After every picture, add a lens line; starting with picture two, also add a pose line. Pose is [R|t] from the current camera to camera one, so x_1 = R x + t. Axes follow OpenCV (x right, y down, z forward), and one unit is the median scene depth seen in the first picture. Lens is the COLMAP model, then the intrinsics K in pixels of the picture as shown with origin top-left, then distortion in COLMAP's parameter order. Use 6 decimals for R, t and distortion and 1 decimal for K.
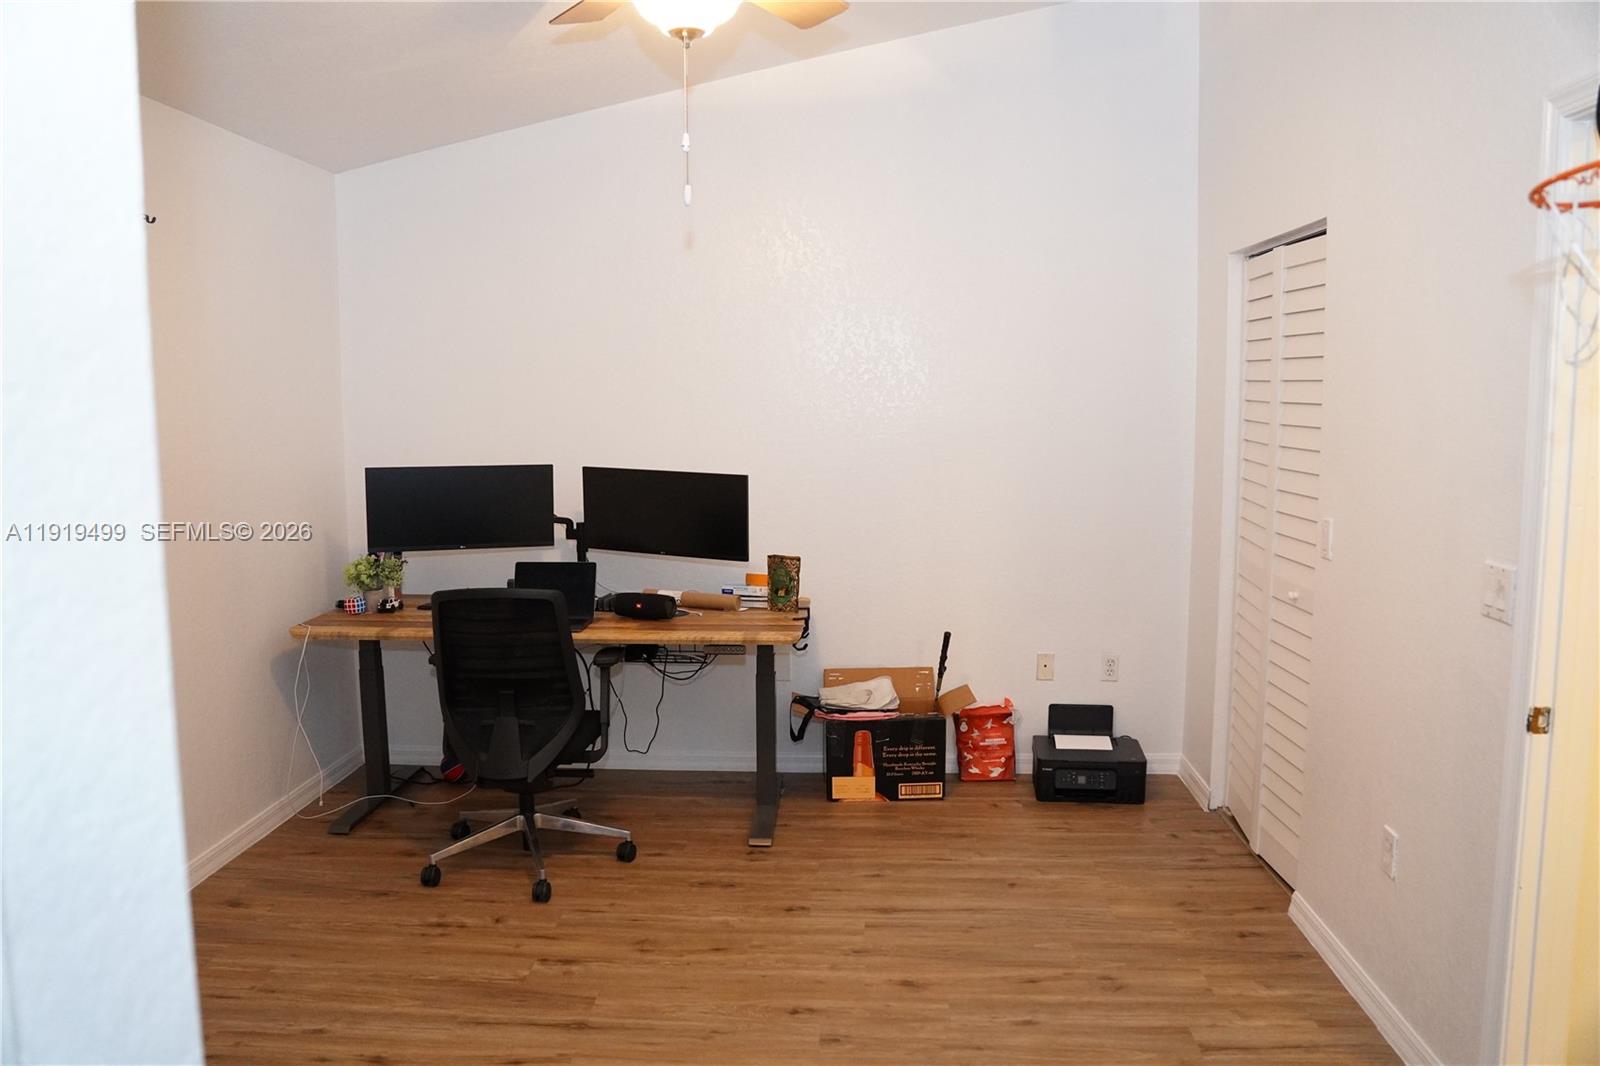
lens RADIAL K [[1187.0, 0, 800.0], [0, 1187.0, 533.0], [0, 0, 1]] dist [-0.134671, 0.098190]
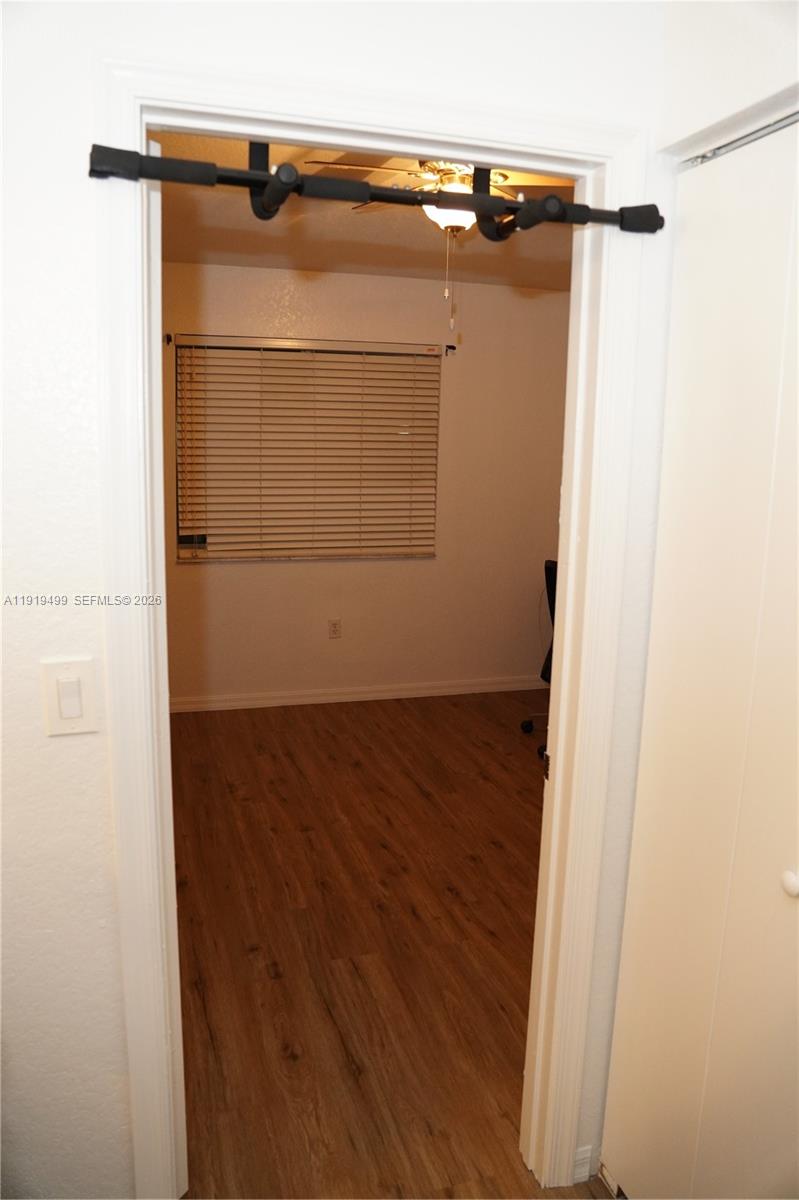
lens RADIAL K [[890.3, 0, 399.5], [0, 890.3, 600.0], [0, 0, 1]] dist [-0.134671, 0.098190]
pose [[0.350818, 0.179767, -0.919027, 0.987381], [-0.130452, 0.981214, 0.142134, -0.059056], [0.927313, 0.070026, 0.367678, 0.430666]]
